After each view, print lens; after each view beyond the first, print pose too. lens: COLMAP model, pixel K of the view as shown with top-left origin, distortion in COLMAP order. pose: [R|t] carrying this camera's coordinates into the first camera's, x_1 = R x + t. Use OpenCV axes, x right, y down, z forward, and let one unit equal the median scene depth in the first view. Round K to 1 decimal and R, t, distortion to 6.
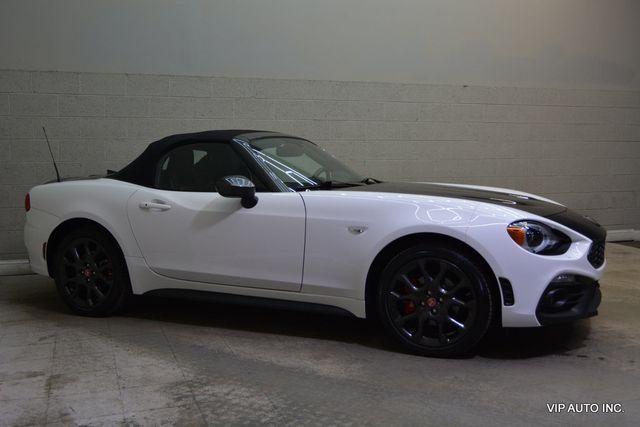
lens RADIAL K [[668.6, 0, 318.1], [0, 668.6, 214.9], [0, 0, 1]] dist [-0.012060, 0.006968]
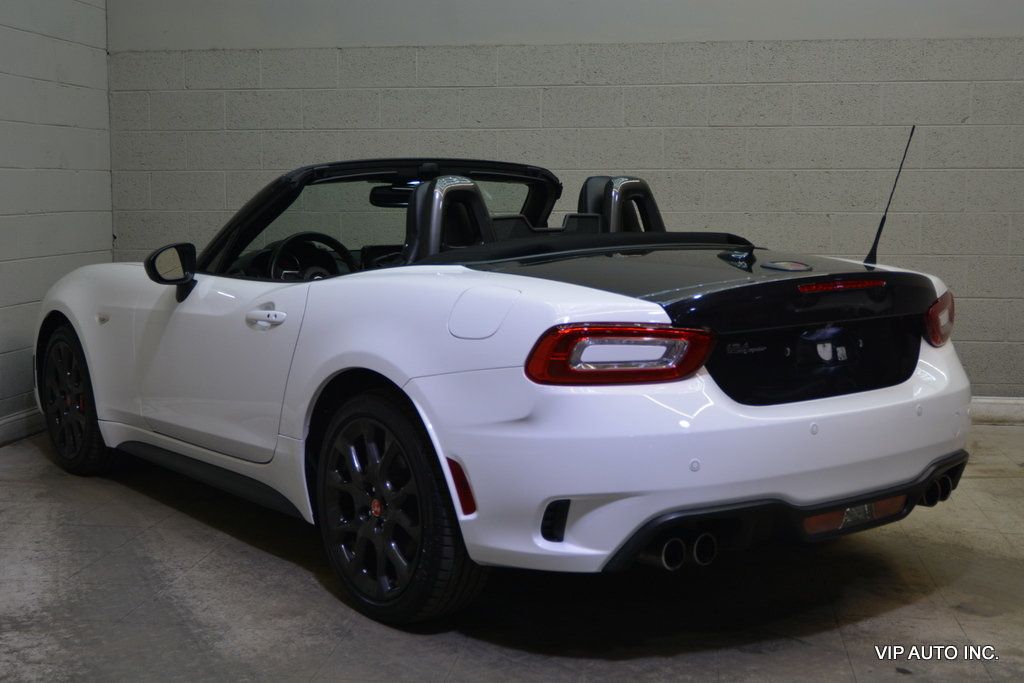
lens RADIAL K [[1317.9, 0, 510.7], [0, 1317.9, 341.6], [0, 0, 1]] dist [-0.004522, -0.002113]
pose [[0.886270, 0.056177, -0.459750, 0.607936], [-0.044563, 0.998355, 0.036084, -0.033965], [0.461021, -0.011492, 0.887315, 0.211194]]
